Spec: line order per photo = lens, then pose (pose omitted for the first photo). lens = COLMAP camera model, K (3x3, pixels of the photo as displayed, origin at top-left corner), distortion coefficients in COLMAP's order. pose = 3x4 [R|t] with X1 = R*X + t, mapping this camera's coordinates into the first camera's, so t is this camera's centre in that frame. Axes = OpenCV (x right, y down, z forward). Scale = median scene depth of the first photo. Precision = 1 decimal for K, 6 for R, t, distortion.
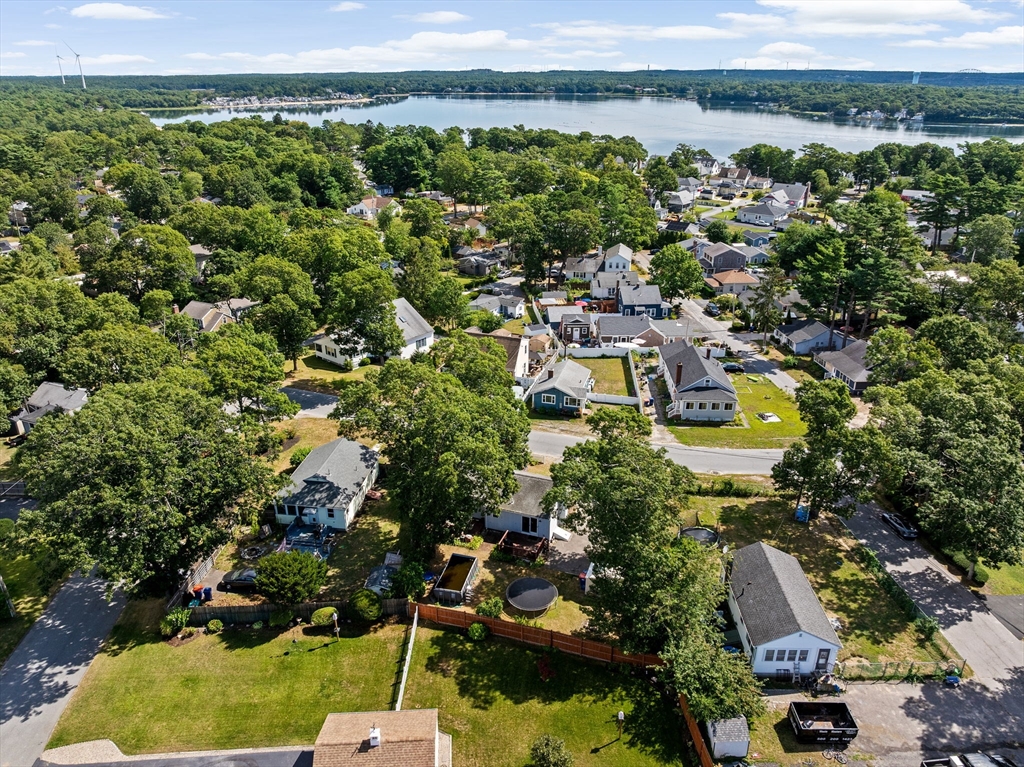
lens RADIAL K [[708.2, 0, 508.2], [0, 708.2, 382.7], [0, 0, 1]] dist [-0.031682, -0.002512]
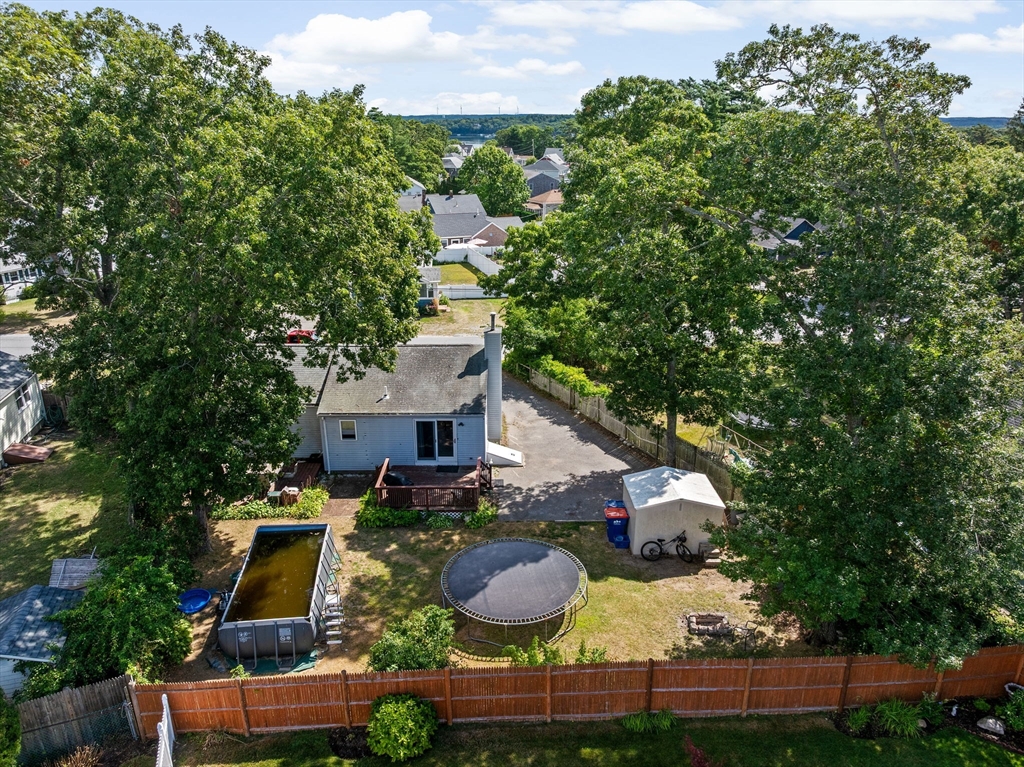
lens RADIAL K [[708.2, 0, 508.2], [0, 708.2, 382.7], [0, 0, 1]] dist [-0.031682, -0.002512]
pose [[0.934333, -0.112690, 0.338118, -0.072792], [0.133365, 0.990320, -0.038474, 0.198913], [-0.330509, 0.081041, 0.940317, 0.611060]]
